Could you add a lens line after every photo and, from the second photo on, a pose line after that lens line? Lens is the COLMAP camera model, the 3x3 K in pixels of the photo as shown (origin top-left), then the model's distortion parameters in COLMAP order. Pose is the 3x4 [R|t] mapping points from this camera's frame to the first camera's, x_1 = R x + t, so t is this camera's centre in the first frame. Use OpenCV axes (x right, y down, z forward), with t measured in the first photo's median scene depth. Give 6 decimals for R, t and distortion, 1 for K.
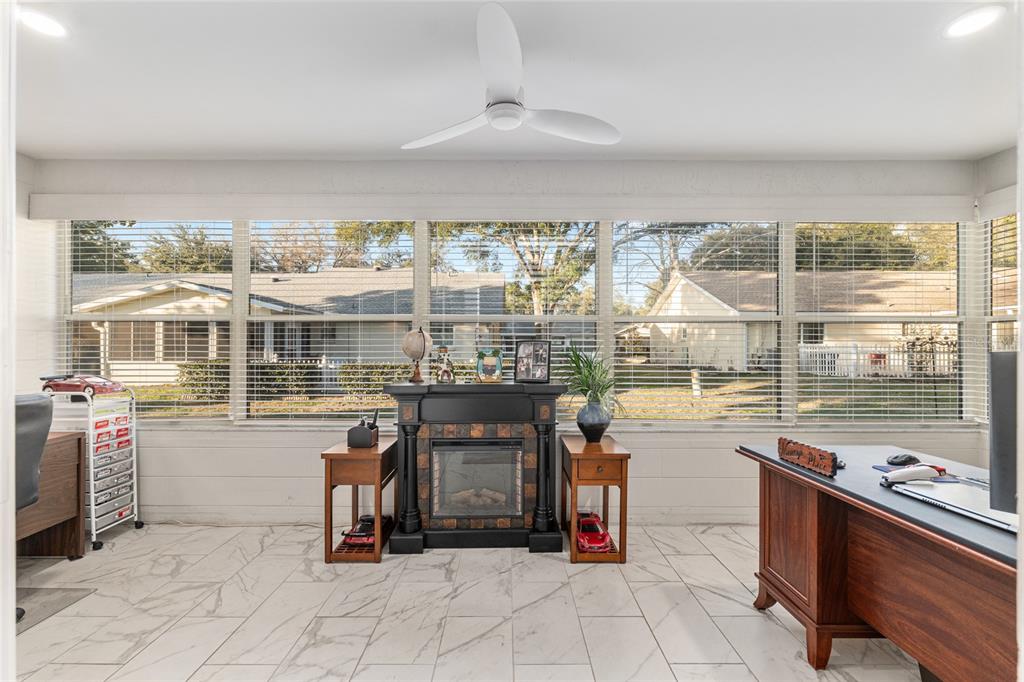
lens RADIAL K [[445.9, 0, 515.2], [0, 445.9, 346.0], [0, 0, 1]] dist [-0.004592, -0.000086]
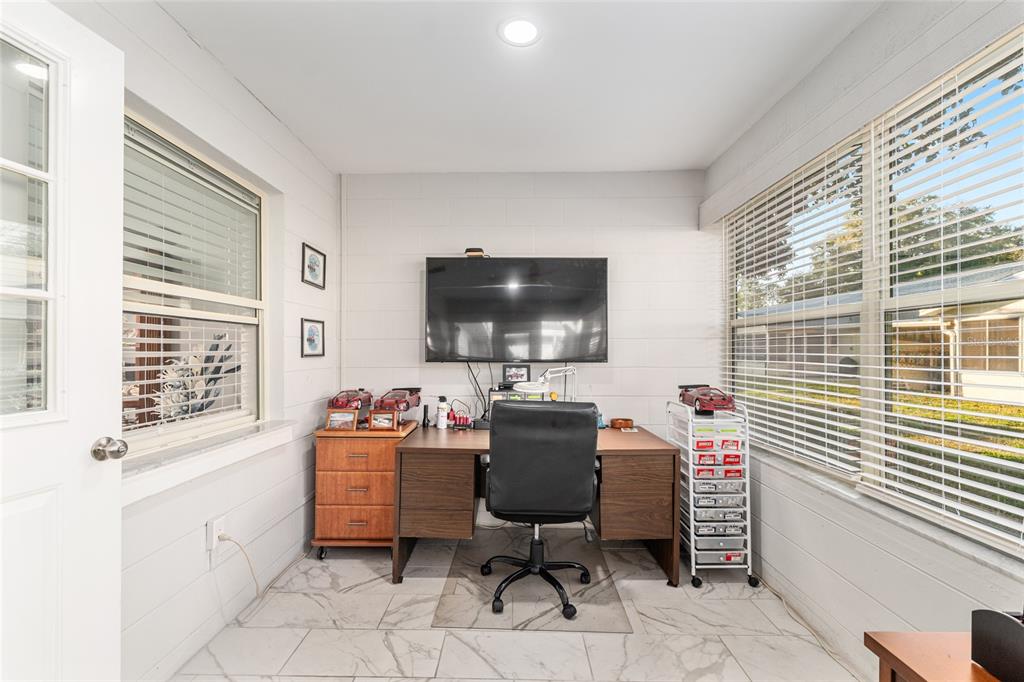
lens RADIAL K [[465.5, 0, 509.8], [0, 465.5, 348.4], [0, 0, 1]] dist [0.002658, -0.001414]
pose [[-0.011933, -0.005766, -0.999912, -0.012713], [-0.002311, 0.999981, -0.005739, -0.005789], [0.999926, 0.002242, -0.011946, 0.602350]]
